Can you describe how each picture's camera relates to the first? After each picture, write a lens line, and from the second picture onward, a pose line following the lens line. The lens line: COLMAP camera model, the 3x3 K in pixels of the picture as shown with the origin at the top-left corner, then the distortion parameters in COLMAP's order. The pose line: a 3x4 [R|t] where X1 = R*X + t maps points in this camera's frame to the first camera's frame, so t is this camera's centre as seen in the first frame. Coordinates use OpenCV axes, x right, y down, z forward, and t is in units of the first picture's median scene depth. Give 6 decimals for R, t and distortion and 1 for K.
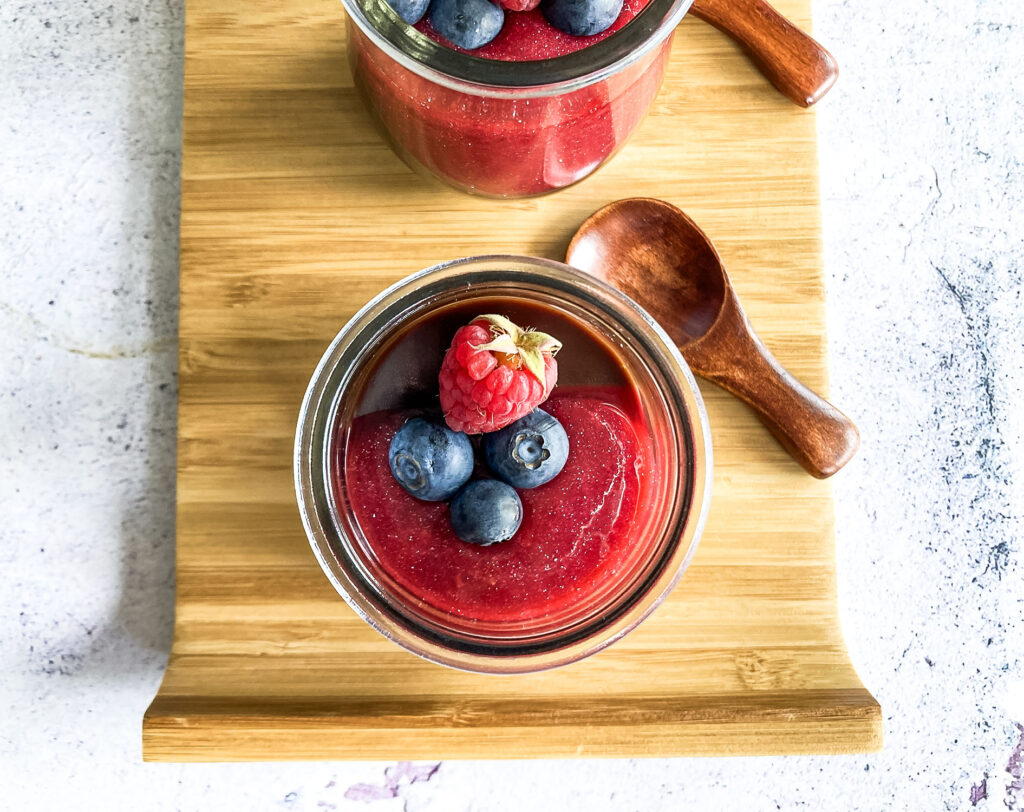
lens RADIAL K [[938.6, 0, 511.9], [0, 938.6, 401.9], [0, 0, 1]] dist [-0.019007, -0.006250]
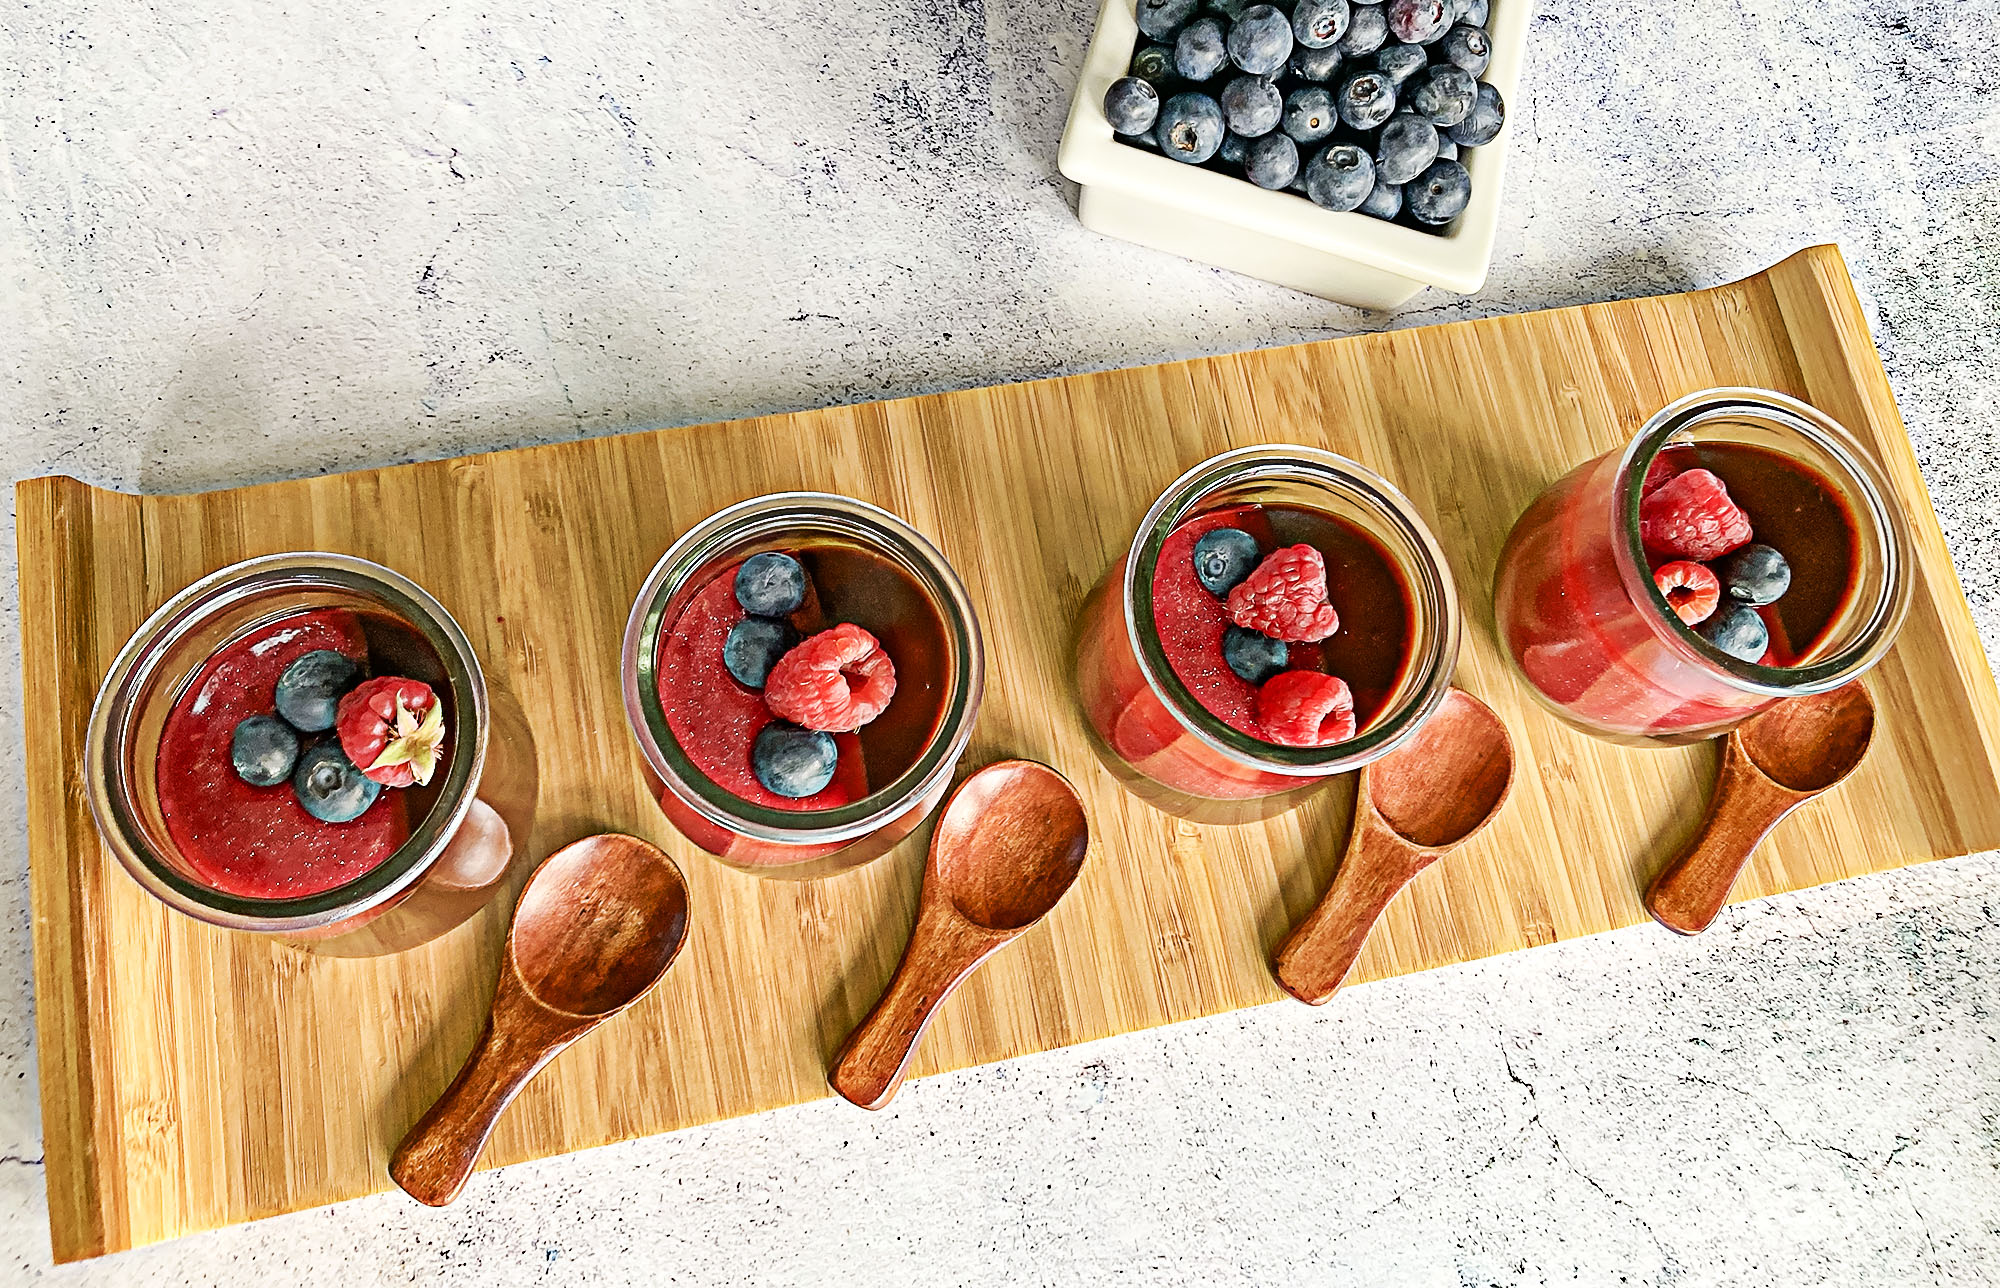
lens RADIAL K [[1791.8, 0, 1001.4], [0, 1791.8, 639.5], [0, 0, 1]] dist [0.018135, -0.003539]
pose [[0.174003, 0.947633, -0.267795, 0.414892], [-0.984593, 0.162639, -0.064230, -0.448341], [-0.017313, 0.274845, 0.961333, -0.729882]]
